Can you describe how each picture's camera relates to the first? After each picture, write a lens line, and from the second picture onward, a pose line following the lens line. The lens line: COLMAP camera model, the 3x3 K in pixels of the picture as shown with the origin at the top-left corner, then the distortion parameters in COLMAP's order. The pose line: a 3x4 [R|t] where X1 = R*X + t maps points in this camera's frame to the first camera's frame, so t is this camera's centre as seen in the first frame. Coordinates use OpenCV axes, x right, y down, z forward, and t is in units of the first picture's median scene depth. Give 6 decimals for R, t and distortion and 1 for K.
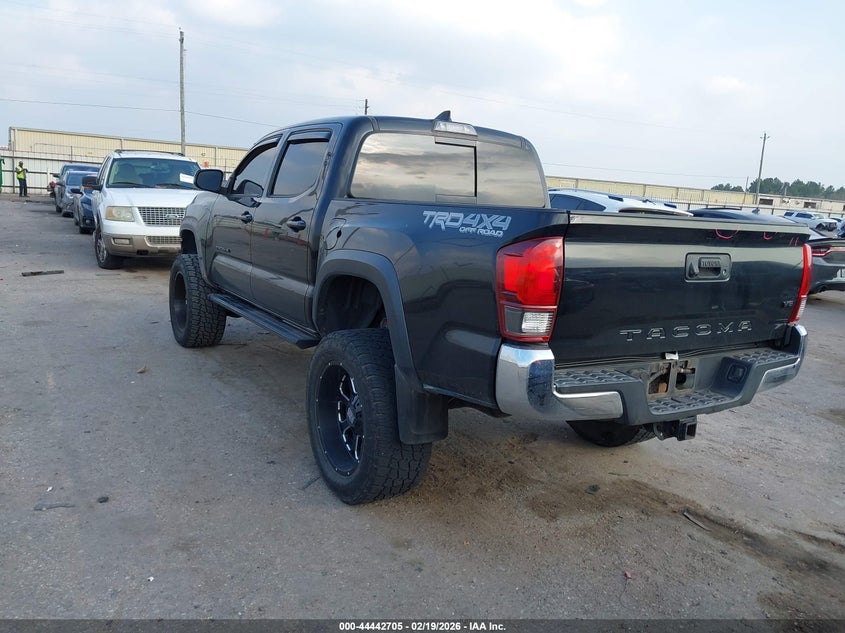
lens RADIAL K [[658.7, 0, 422.5], [0, 658.7, 316.5], [0, 0, 1]] dist [-0.001255, 0.001897]
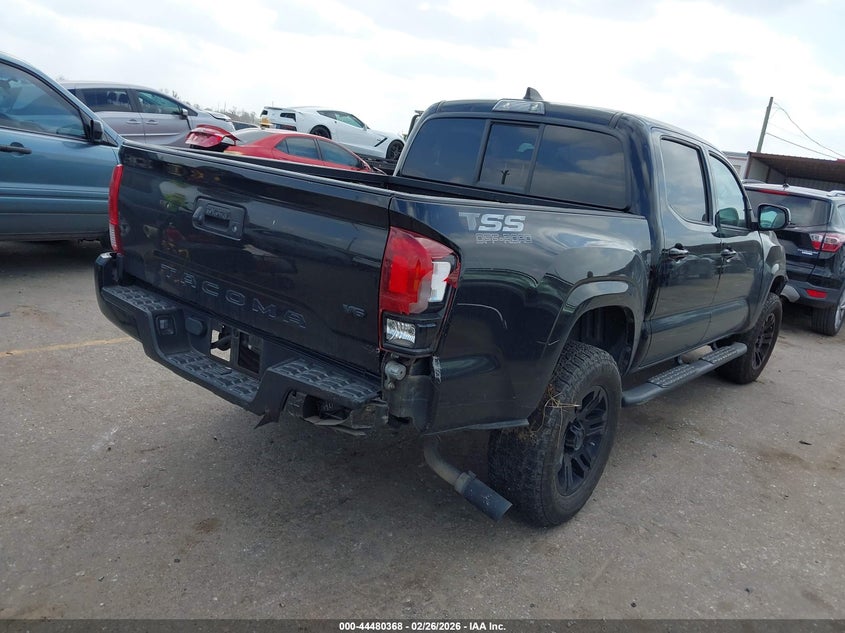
lens RADIAL K [[658.7, 0, 422.5], [0, 658.7, 316.5], [0, 0, 1]] dist [-0.001255, 0.001897]
pose [[0.373825, 0.209604, -0.903505, 1.319238], [-0.279262, 0.954362, 0.105857, -0.115671], [0.884459, 0.212742, 0.415299, 0.886967]]
